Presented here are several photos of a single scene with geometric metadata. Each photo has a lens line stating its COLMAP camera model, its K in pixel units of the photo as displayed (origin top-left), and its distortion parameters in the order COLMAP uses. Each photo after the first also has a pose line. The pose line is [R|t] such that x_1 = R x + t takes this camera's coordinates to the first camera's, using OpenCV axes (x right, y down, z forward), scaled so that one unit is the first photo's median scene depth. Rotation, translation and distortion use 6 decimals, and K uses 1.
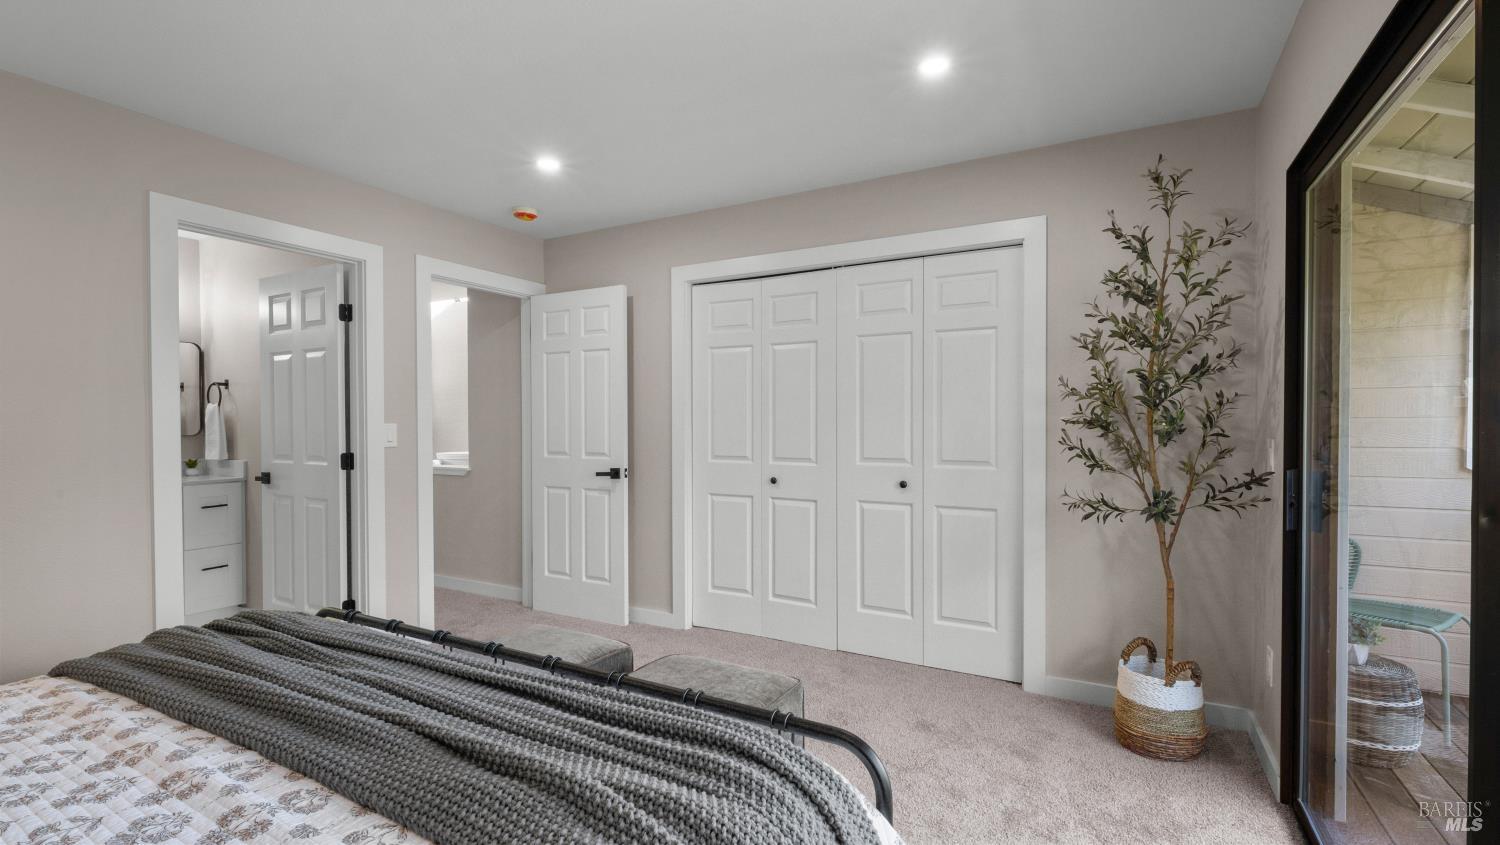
lens RADIAL K [[672.8, 0, 744.7], [0, 672.8, 431.7], [0, 0, 1]] dist [0.012948, -0.008116]
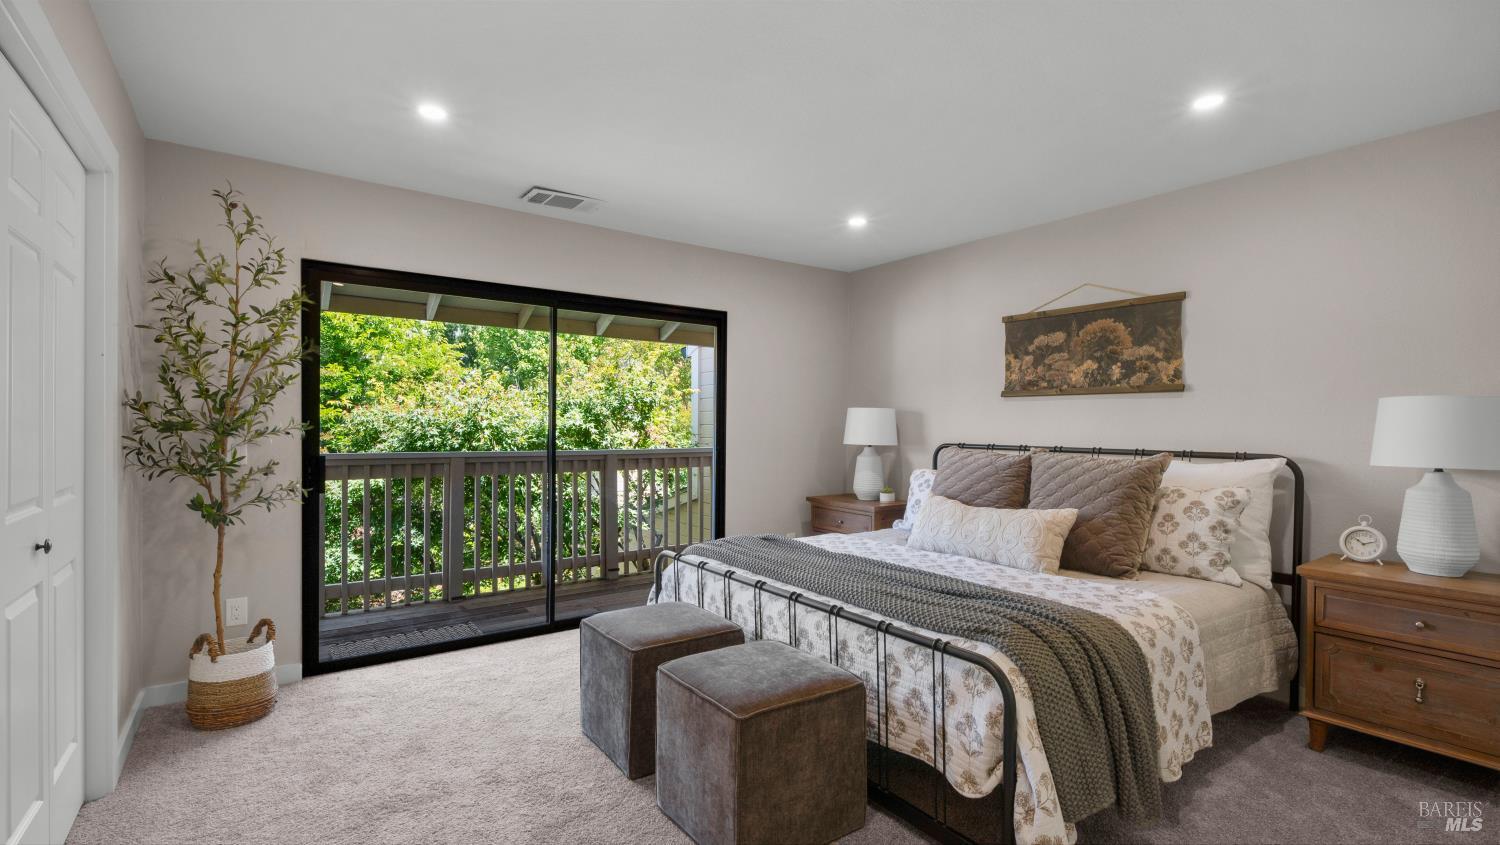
lens RADIAL K [[672.8, 0, 744.7], [0, 672.8, 431.7], [0, 0, 1]] dist [0.012948, -0.008116]
pose [[-0.907320, -0.011594, 0.420282, -0.511714], [-0.002305, 0.999742, 0.022602, -0.024107], [-0.420435, 0.019539, -0.907112, 1.380133]]
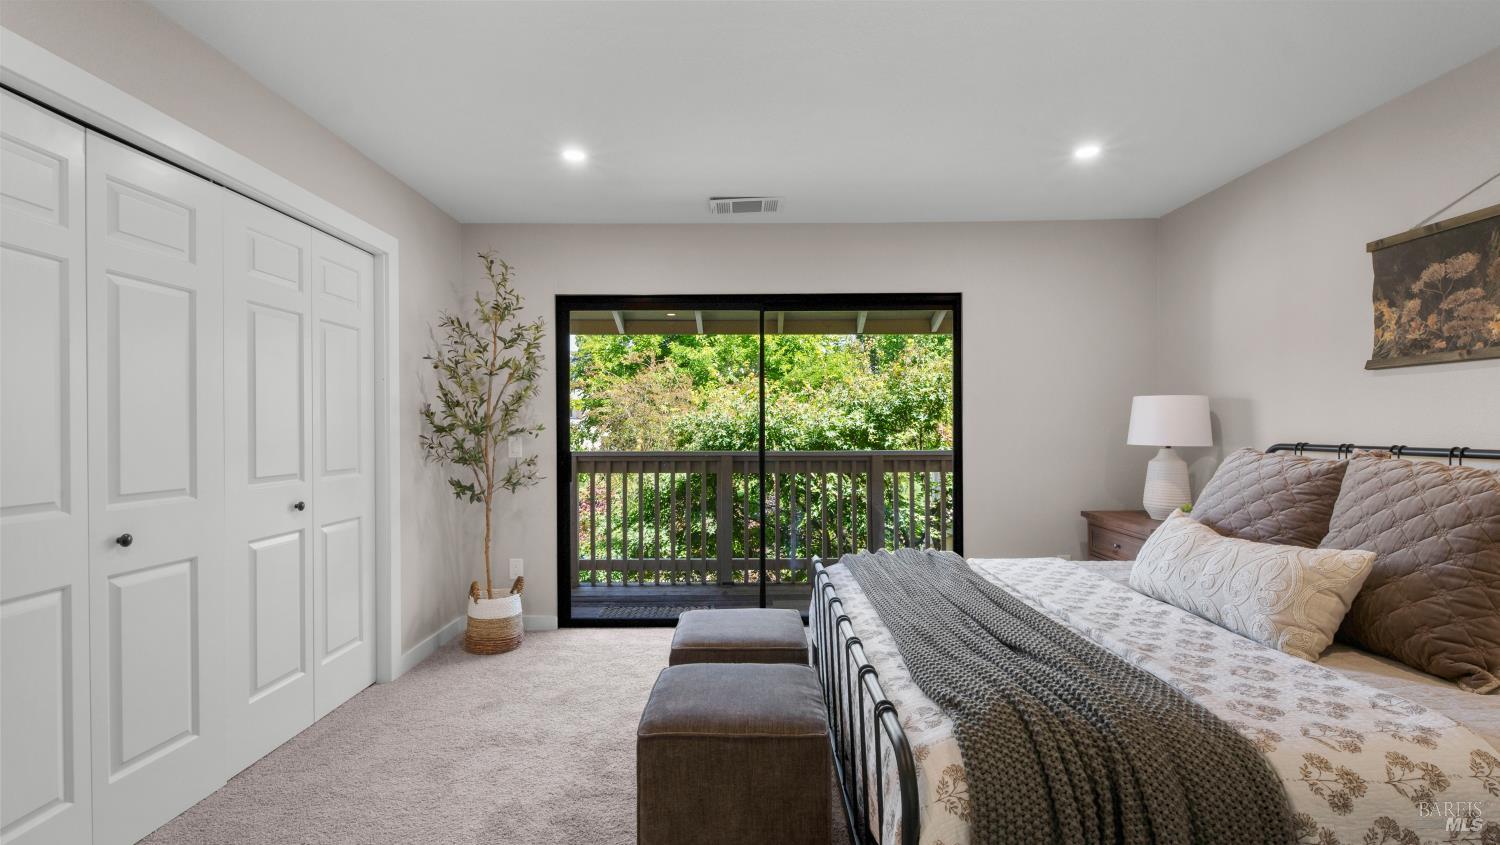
lens RADIAL K [[672.8, 0, 744.7], [0, 672.8, 431.7], [0, 0, 1]] dist [0.012948, -0.008116]
pose [[-0.488714, -0.002557, 0.872440, -0.780131], [0.016935, 0.999779, 0.012416, -0.009709], [-0.872280, 0.020843, -0.488563, 1.035757]]
